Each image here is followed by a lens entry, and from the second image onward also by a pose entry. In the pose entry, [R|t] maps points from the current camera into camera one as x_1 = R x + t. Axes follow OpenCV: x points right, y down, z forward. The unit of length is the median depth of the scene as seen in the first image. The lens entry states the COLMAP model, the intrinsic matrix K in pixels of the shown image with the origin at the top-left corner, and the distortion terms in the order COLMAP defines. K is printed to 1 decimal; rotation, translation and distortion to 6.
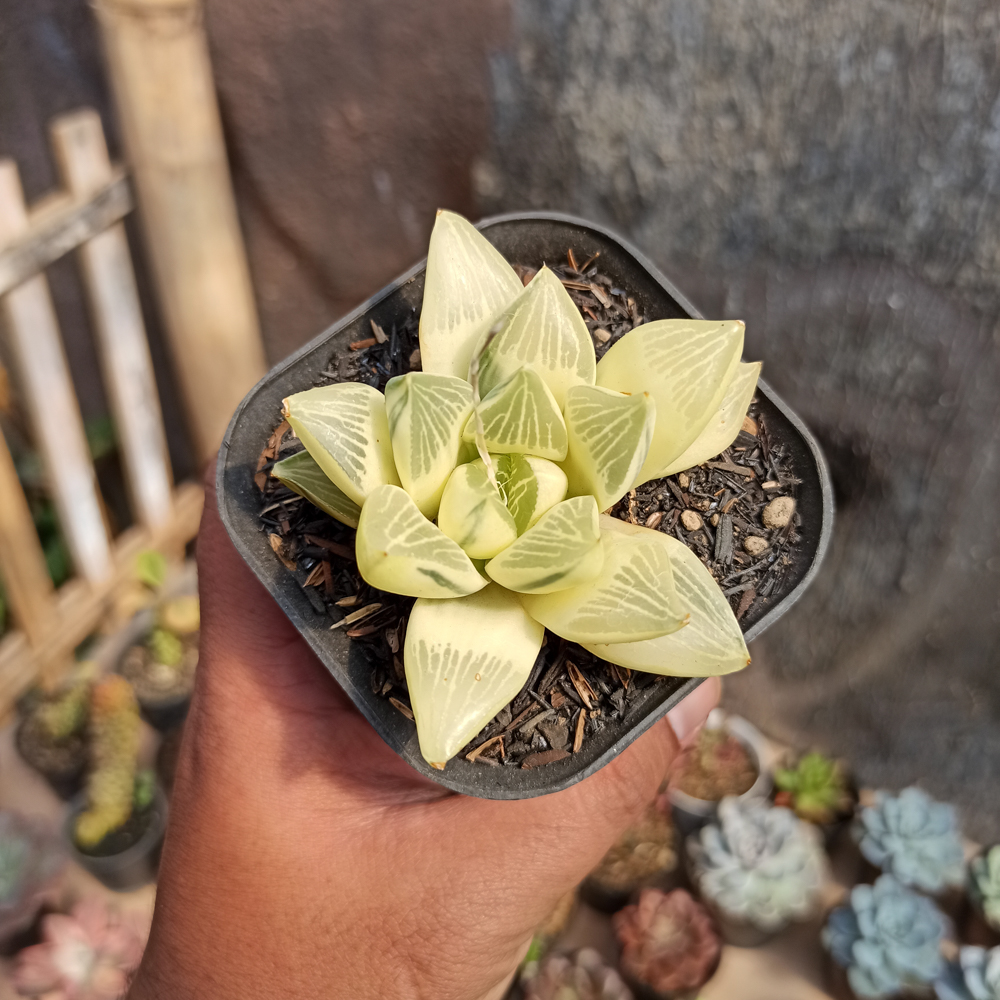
lens RADIAL K [[1068.3, 0, 486.0], [0, 1068.3, 485.8], [0, 0, 1]] dist [0.005460, -0.000440]
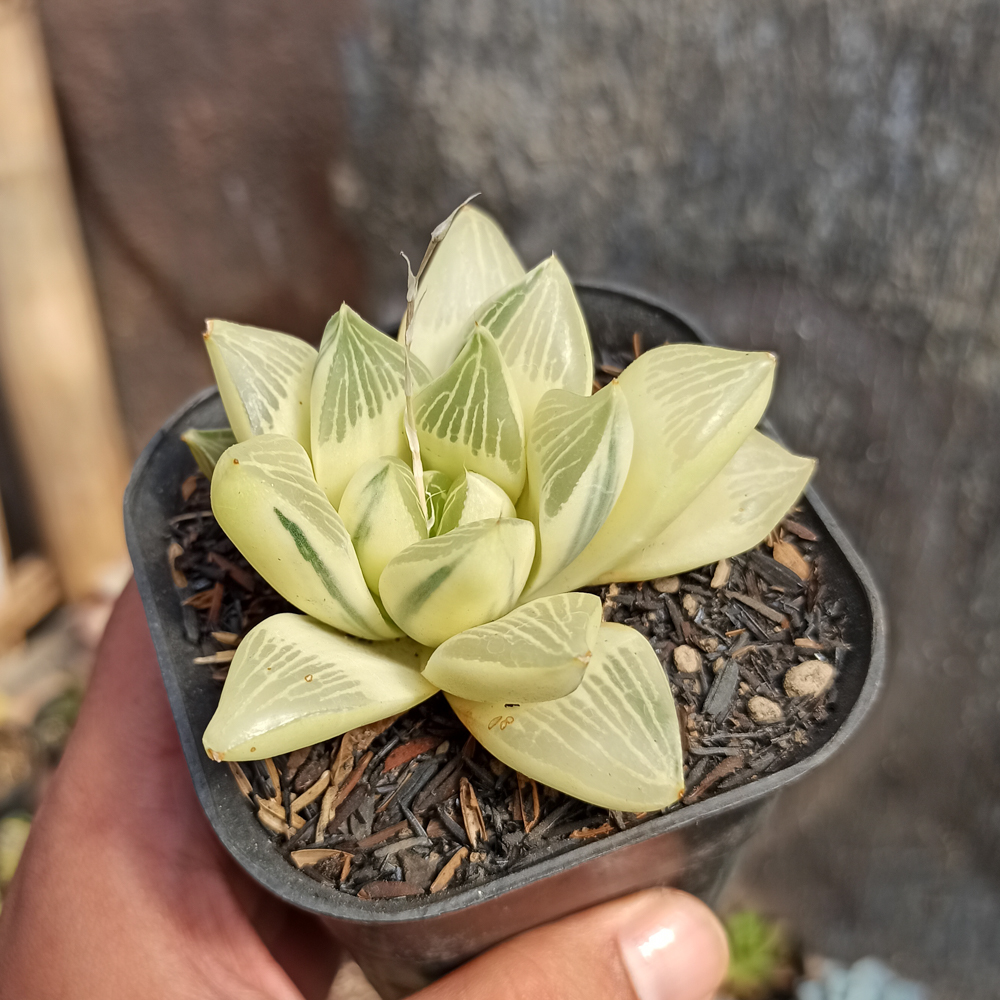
lens RADIAL K [[1398.8, 0, 361.3], [0, 1398.8, 502.2], [0, 0, 1]] dist [-0.047861, -0.007732]
pose [[0.929616, 0.232693, -0.285775, 0.272393], [-0.313183, 0.907536, -0.279811, 0.319476], [0.194241, 0.349617, 0.916536, 0.044754]]
